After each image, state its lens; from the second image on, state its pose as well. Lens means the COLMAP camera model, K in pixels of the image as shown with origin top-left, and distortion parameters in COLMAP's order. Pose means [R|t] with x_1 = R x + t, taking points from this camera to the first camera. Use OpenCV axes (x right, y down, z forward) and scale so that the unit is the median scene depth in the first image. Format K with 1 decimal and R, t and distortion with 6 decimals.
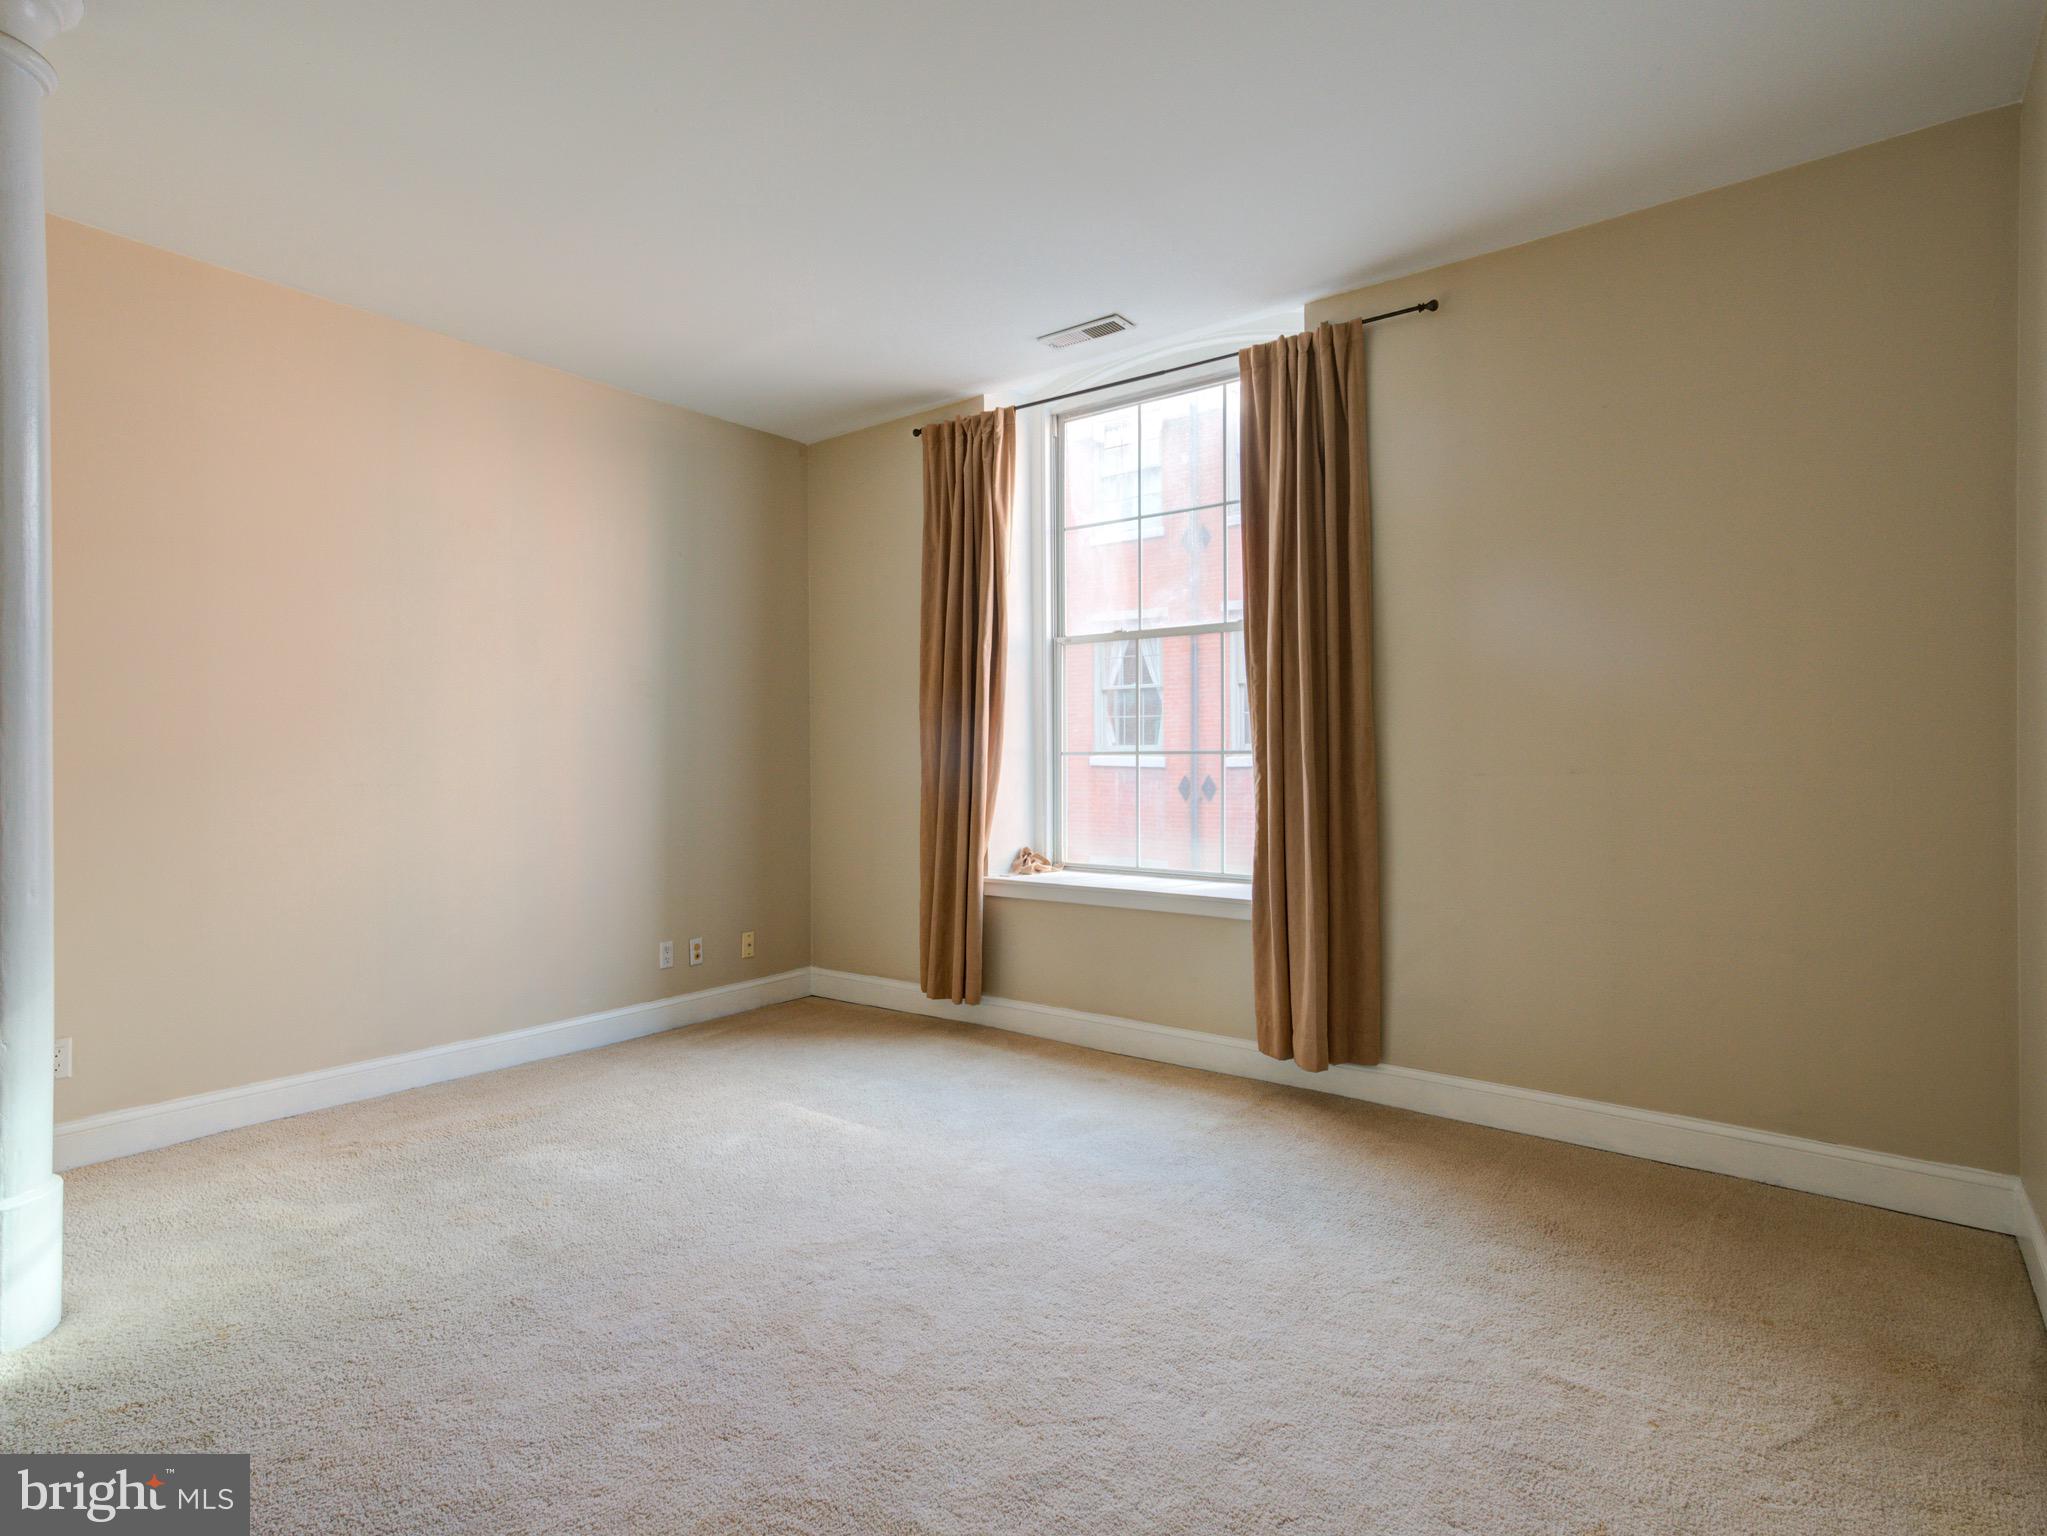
lens RADIAL K [[1102.9, 0, 1033.6], [0, 1102.9, 775.1], [0, 0, 1]] dist [-0.009348, 0.016394]
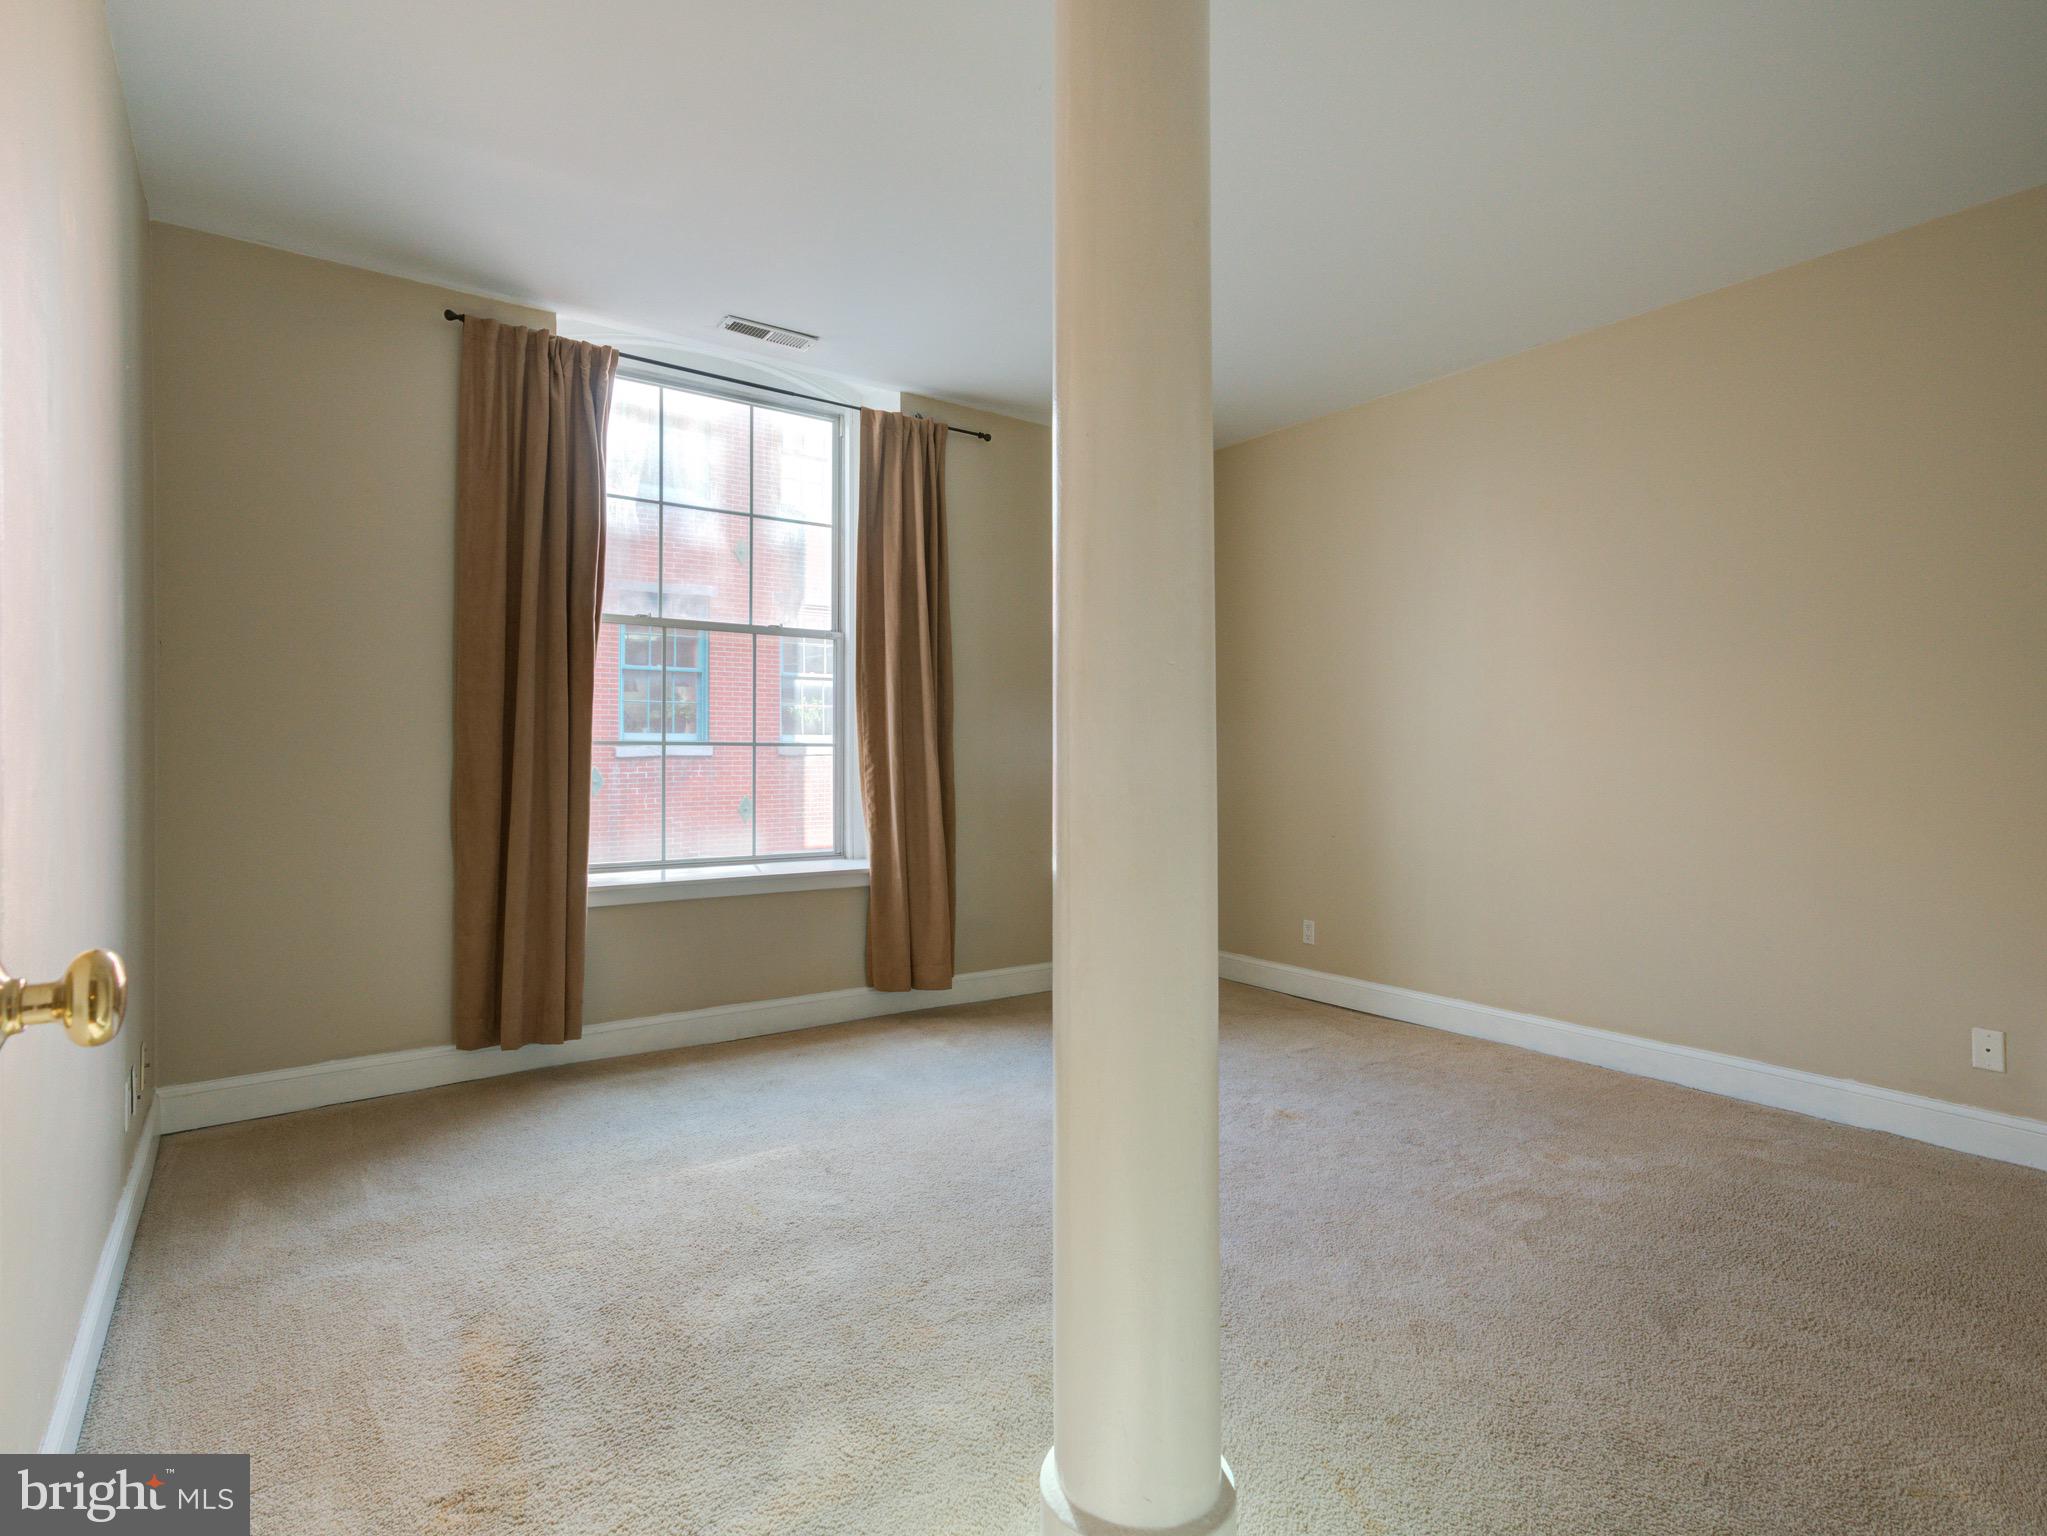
lens RADIAL K [[1102.9, 0, 1030.5], [0, 1102.9, 760.5], [0, 0, 1]] dist [-0.009348, 0.016394]
pose [[0.255270, -0.009809, 0.966820, -0.806626], [-0.007503, 0.999898, 0.012125, -0.019674], [-0.966841, -0.010349, 0.255170, 0.459510]]
